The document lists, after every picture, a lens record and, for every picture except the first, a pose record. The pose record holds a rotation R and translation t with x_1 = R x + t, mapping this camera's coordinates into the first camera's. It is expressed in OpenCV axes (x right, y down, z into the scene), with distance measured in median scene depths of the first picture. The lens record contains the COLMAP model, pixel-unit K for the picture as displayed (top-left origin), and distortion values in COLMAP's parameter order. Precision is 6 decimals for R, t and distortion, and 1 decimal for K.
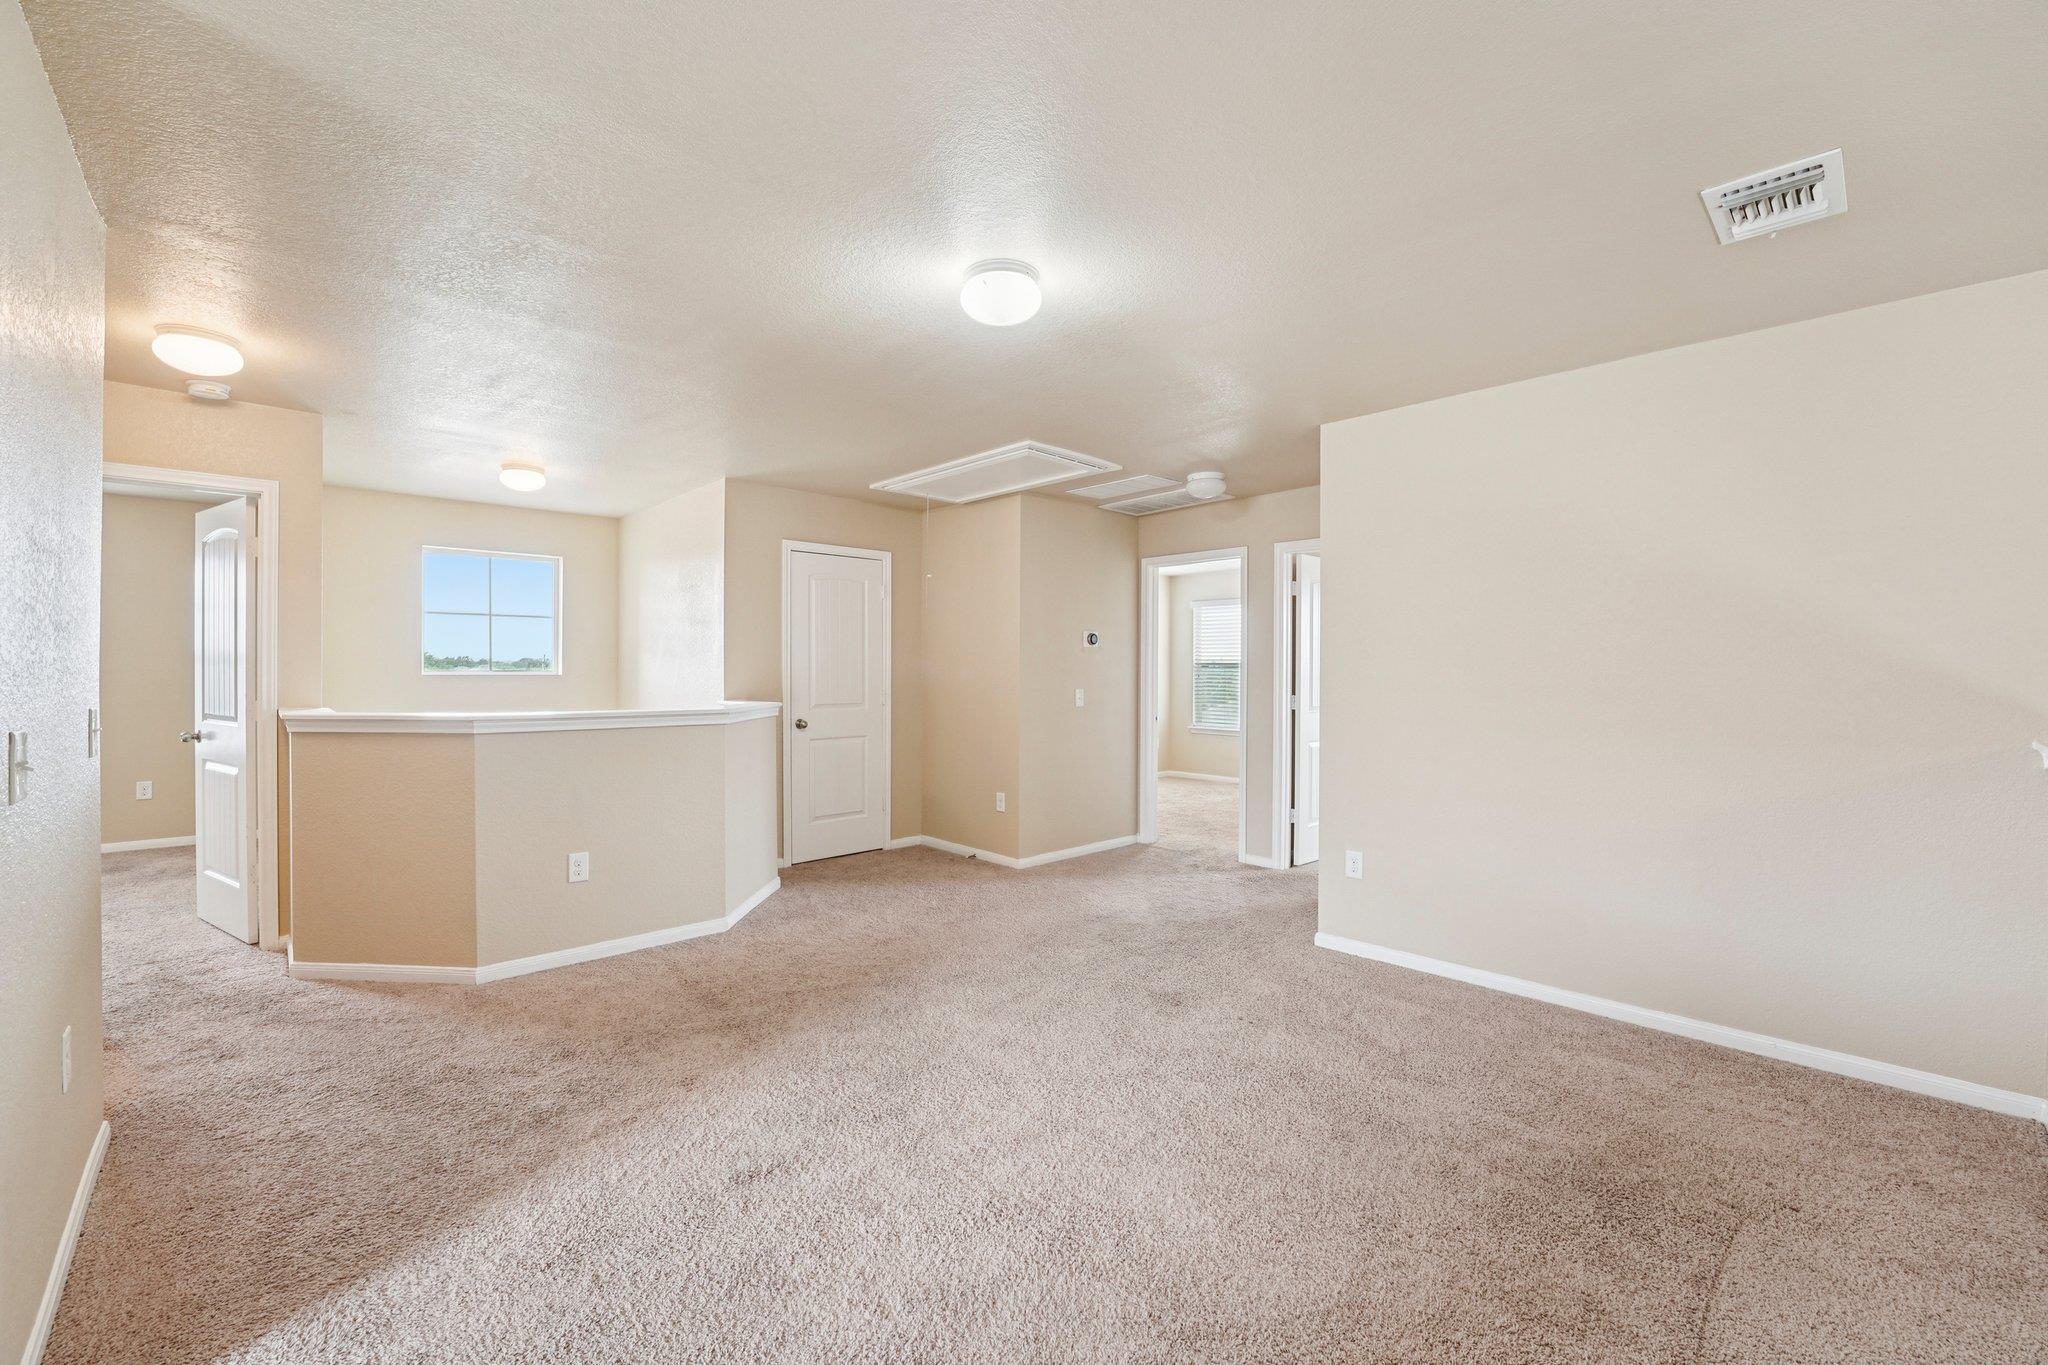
lens RADIAL K [[842.1, 0, 1019.5], [0, 842.1, 675.9], [0, 0, 1]] dist [-0.025287, 0.002776]
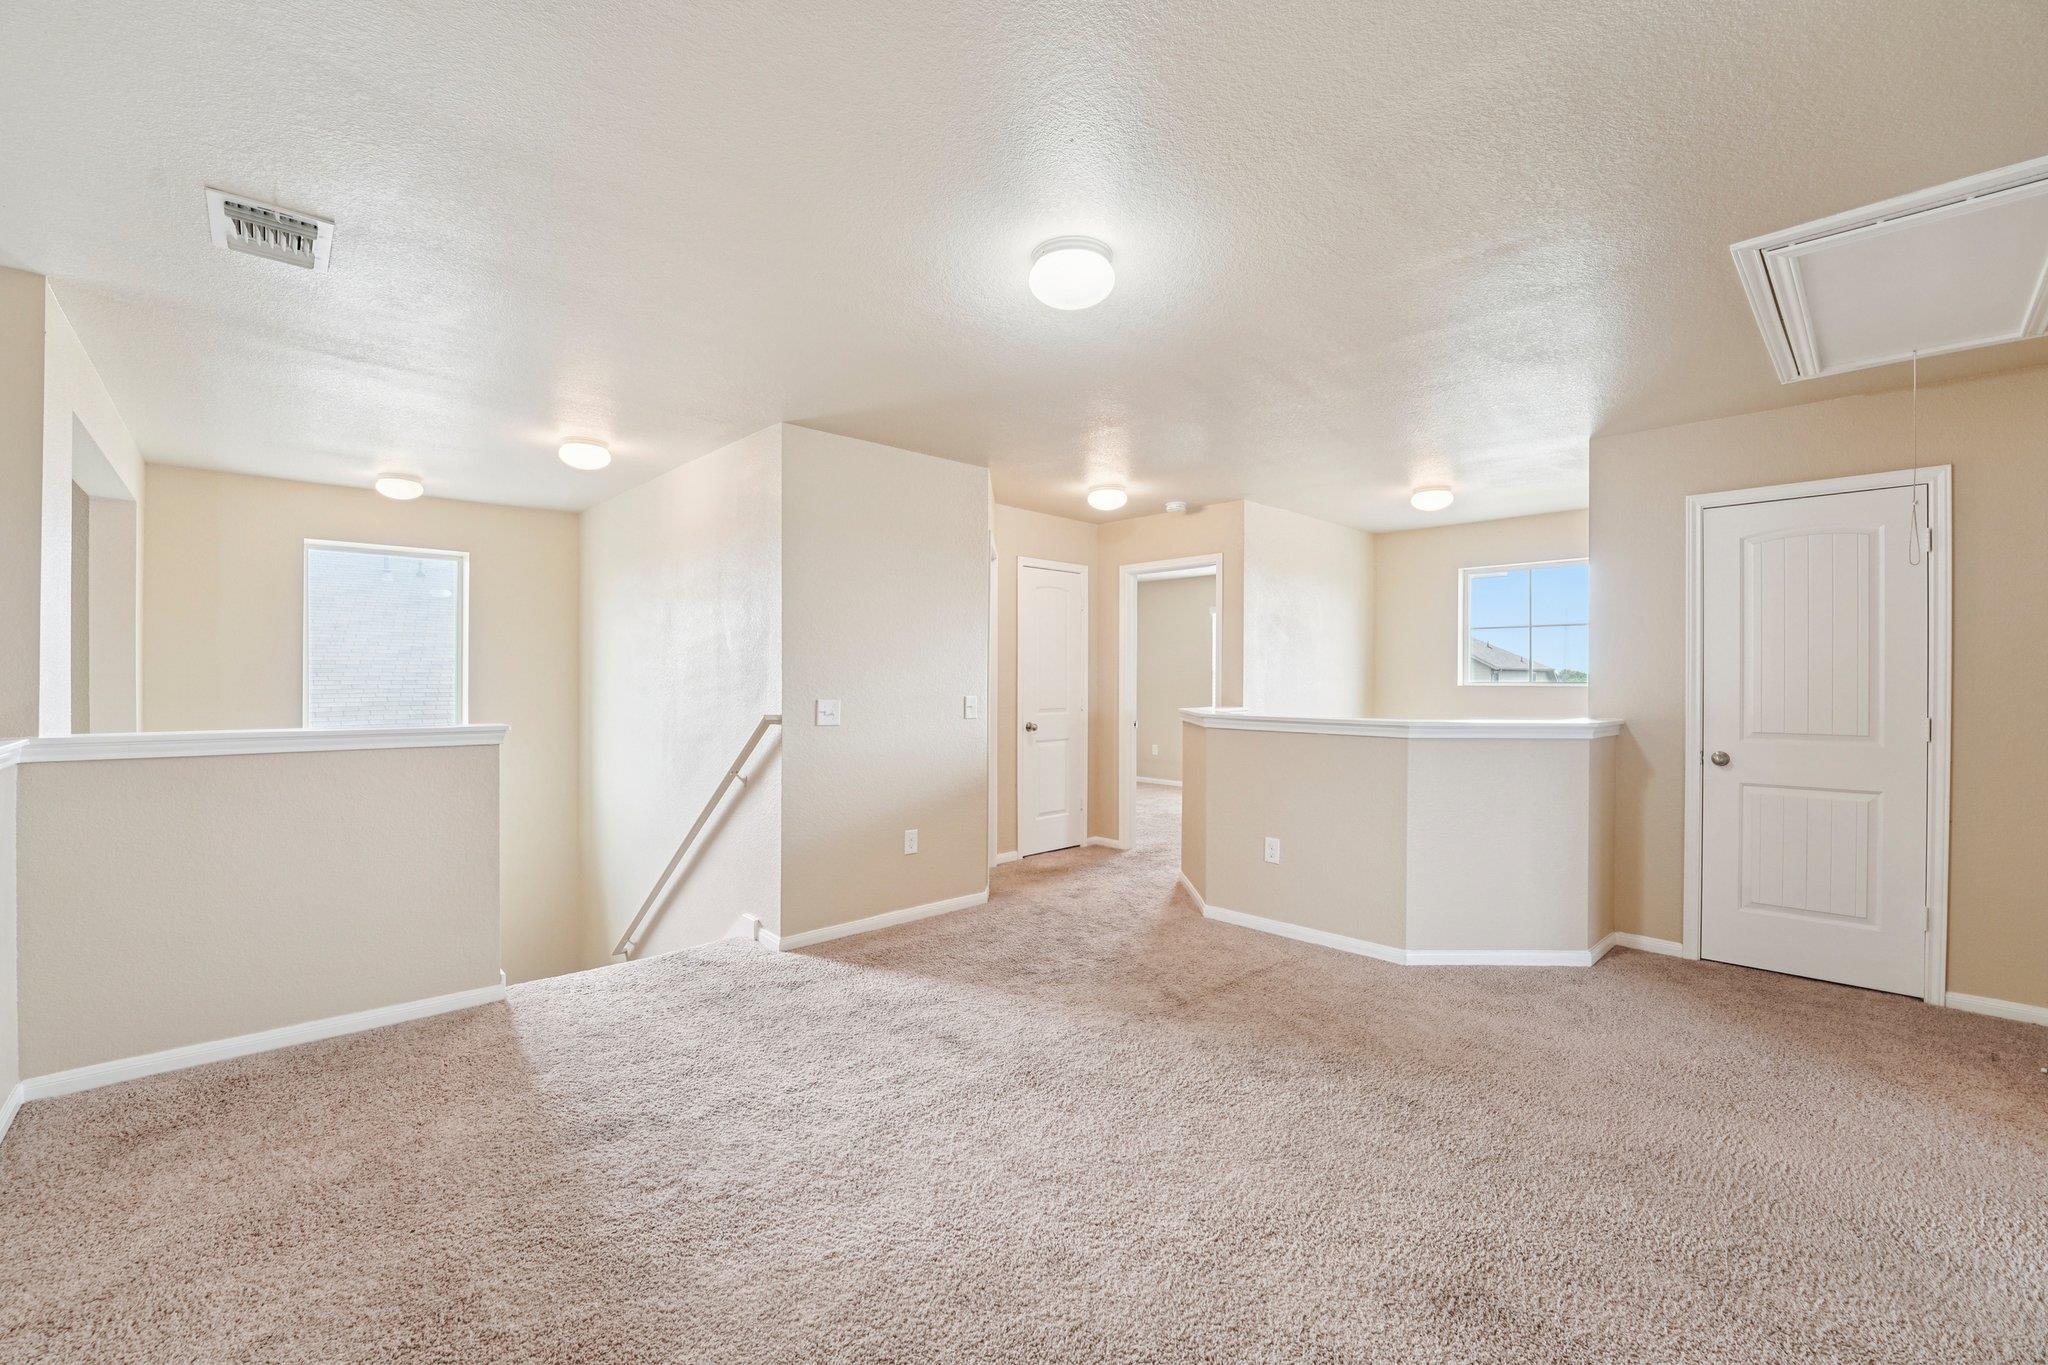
lens RADIAL K [[842.1, 0, 1017.7], [0, 842.1, 685.0], [0, 0, 1]] dist [-0.025287, 0.002776]
pose [[-0.016344, 0.002943, -0.999862, 0.676918], [-0.005042, 0.999983, 0.003025, -0.003361], [0.999854, 0.005091, -0.016329, 0.698647]]
